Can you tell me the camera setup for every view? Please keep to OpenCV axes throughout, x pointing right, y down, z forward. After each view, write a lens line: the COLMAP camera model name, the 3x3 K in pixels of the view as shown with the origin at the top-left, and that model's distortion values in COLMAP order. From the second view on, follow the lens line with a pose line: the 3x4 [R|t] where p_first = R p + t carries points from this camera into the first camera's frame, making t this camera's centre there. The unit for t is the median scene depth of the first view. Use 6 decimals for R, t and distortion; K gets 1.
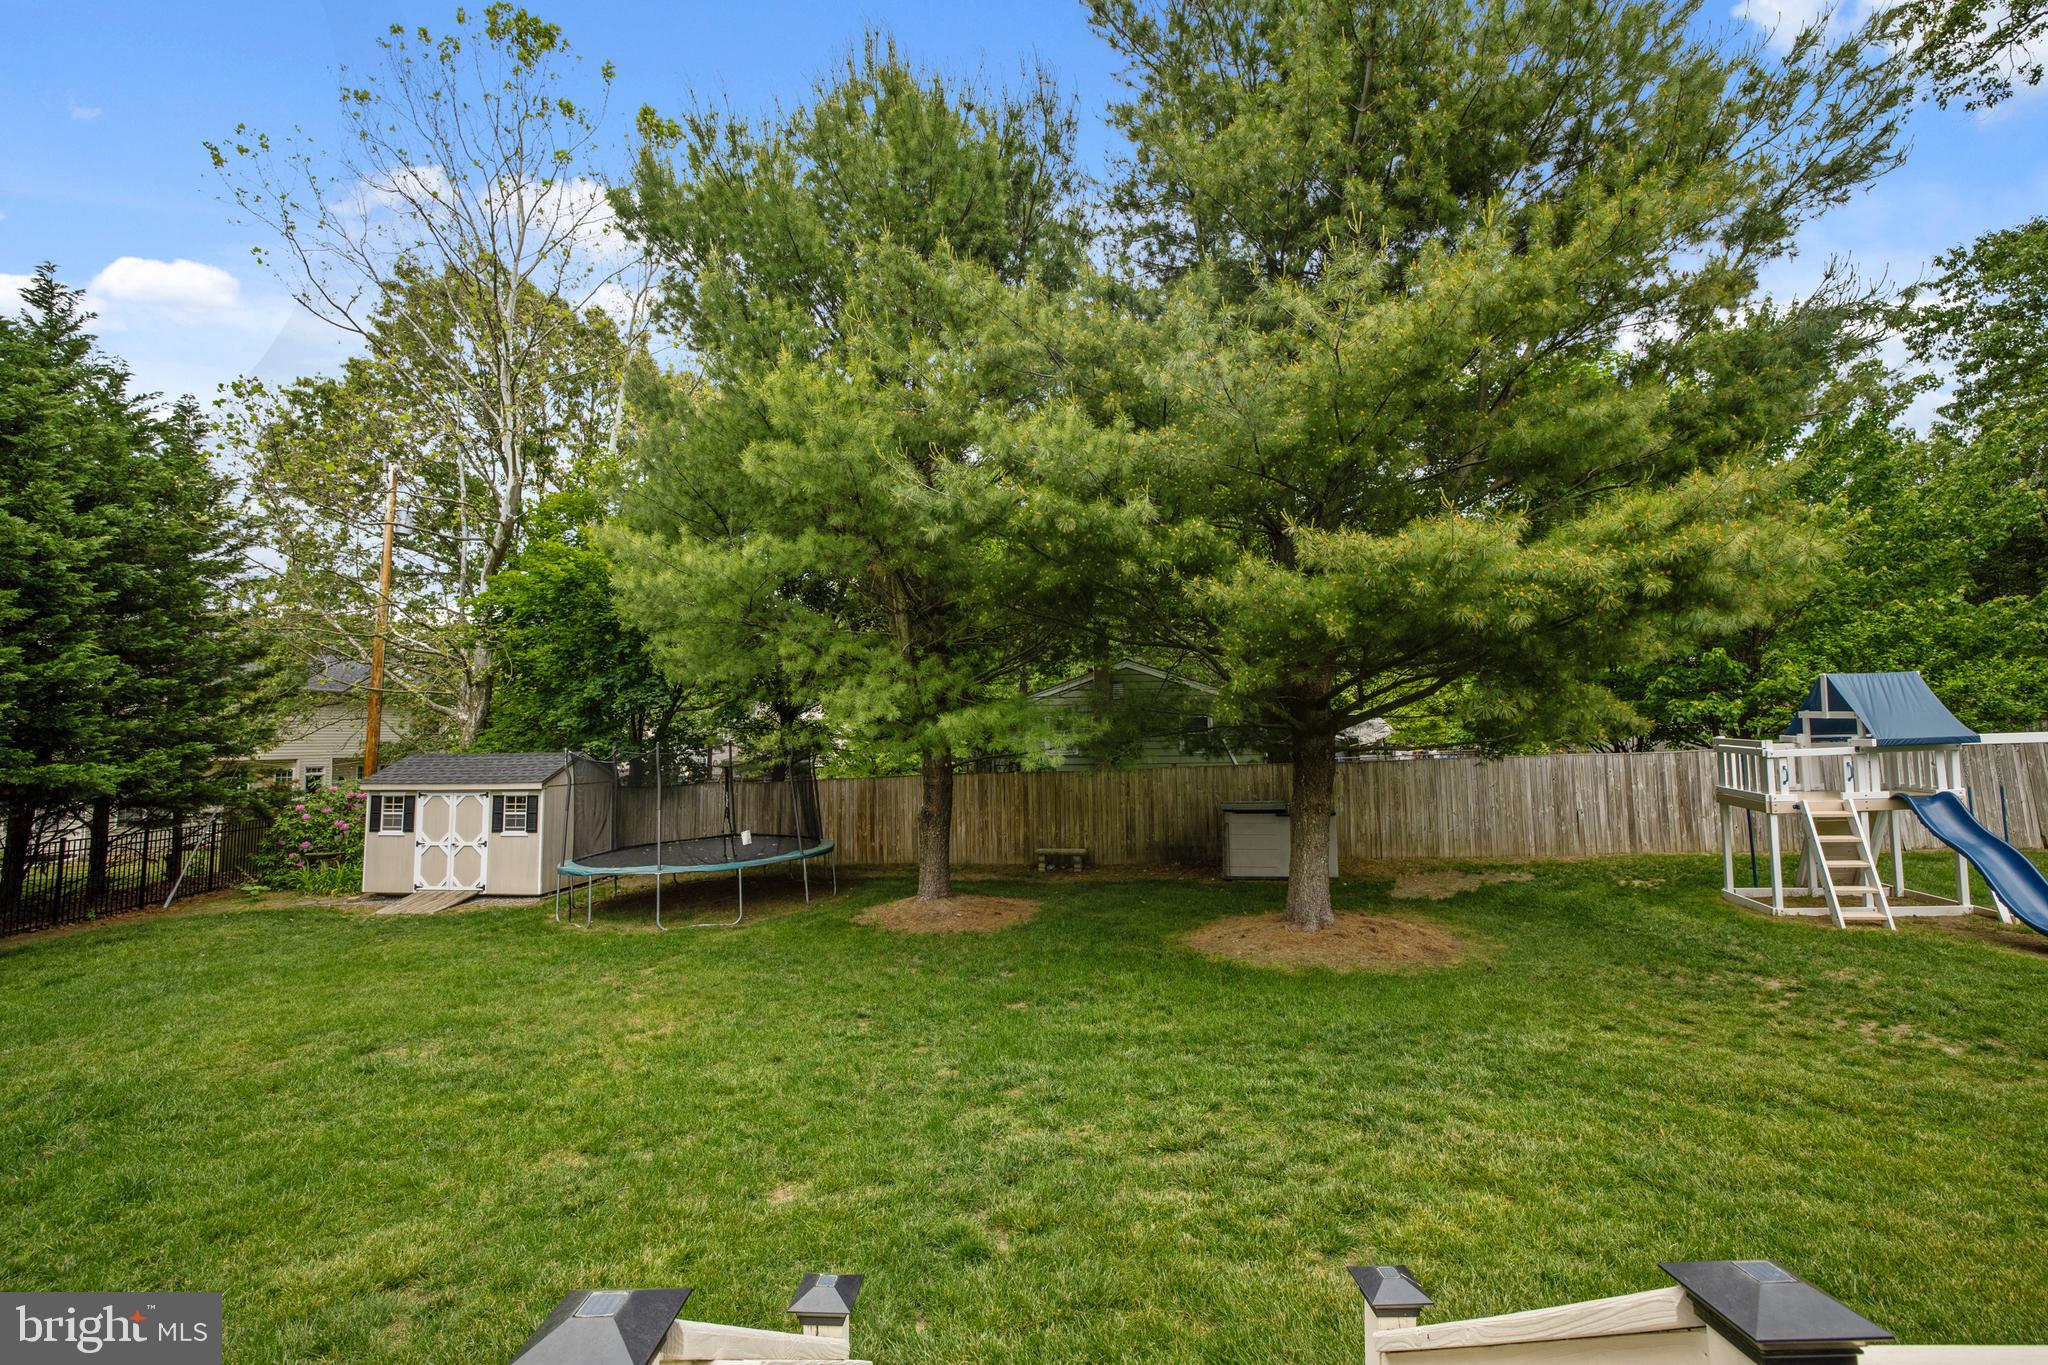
lens RADIAL K [[882.6, 0, 1037.4], [0, 882.6, 670.1], [0, 0, 1]] dist [-0.036411, 0.010748]
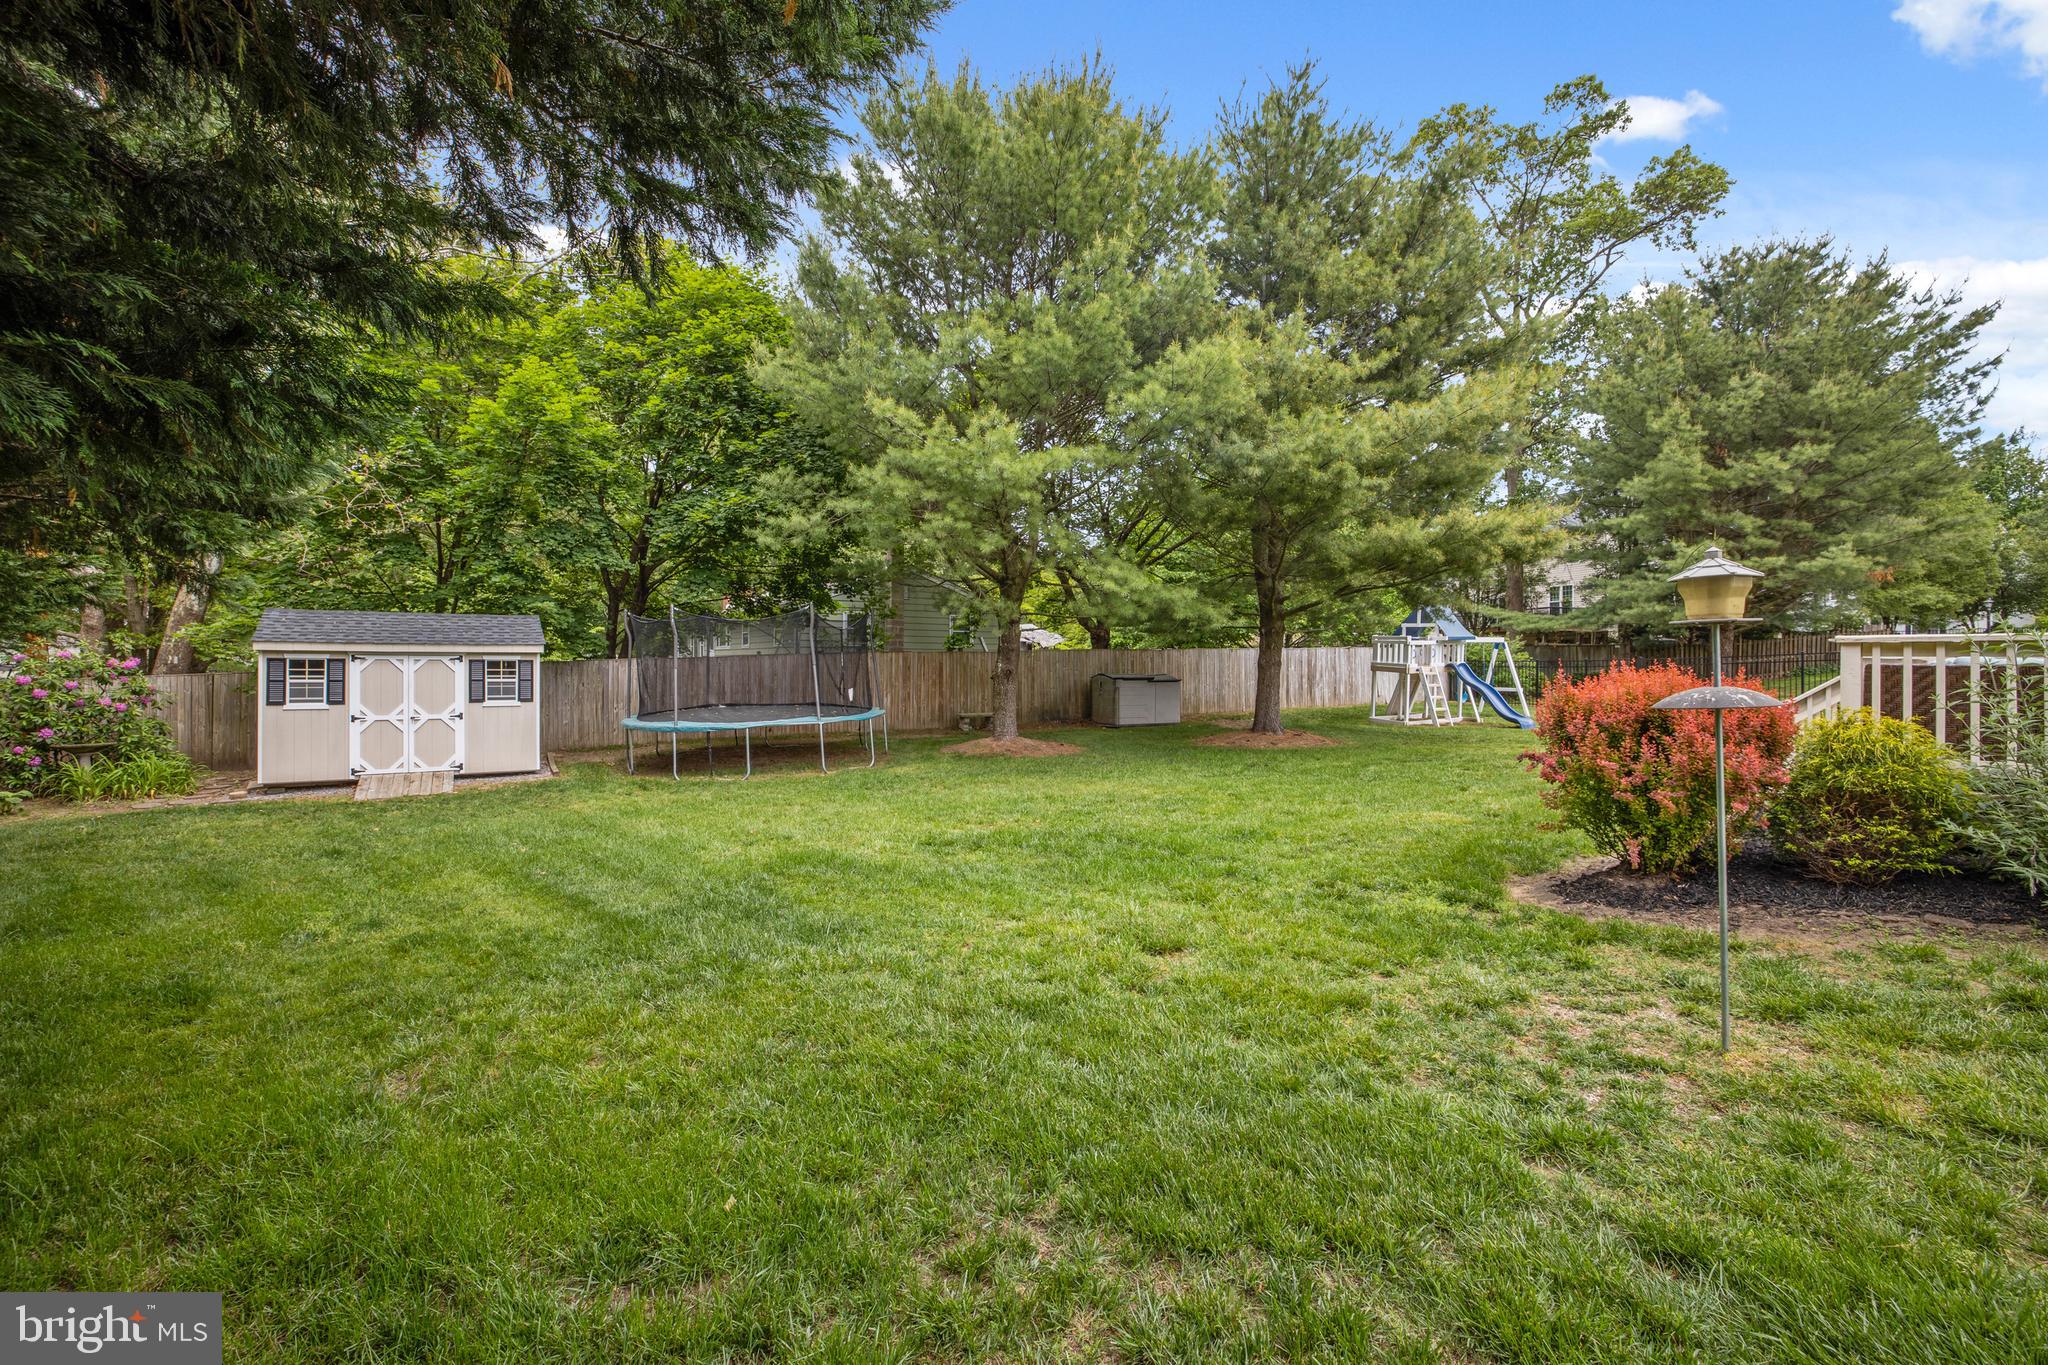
lens RADIAL K [[882.6, 0, 1037.4], [0, 882.6, 670.1], [0, 0, 1]] dist [-0.036411, 0.010748]
pose [[0.787544, 0.013197, 0.616117, -0.715246], [-0.063699, 0.996159, 0.060084, 0.067374], [-0.612957, -0.086565, 0.785360, -0.015045]]
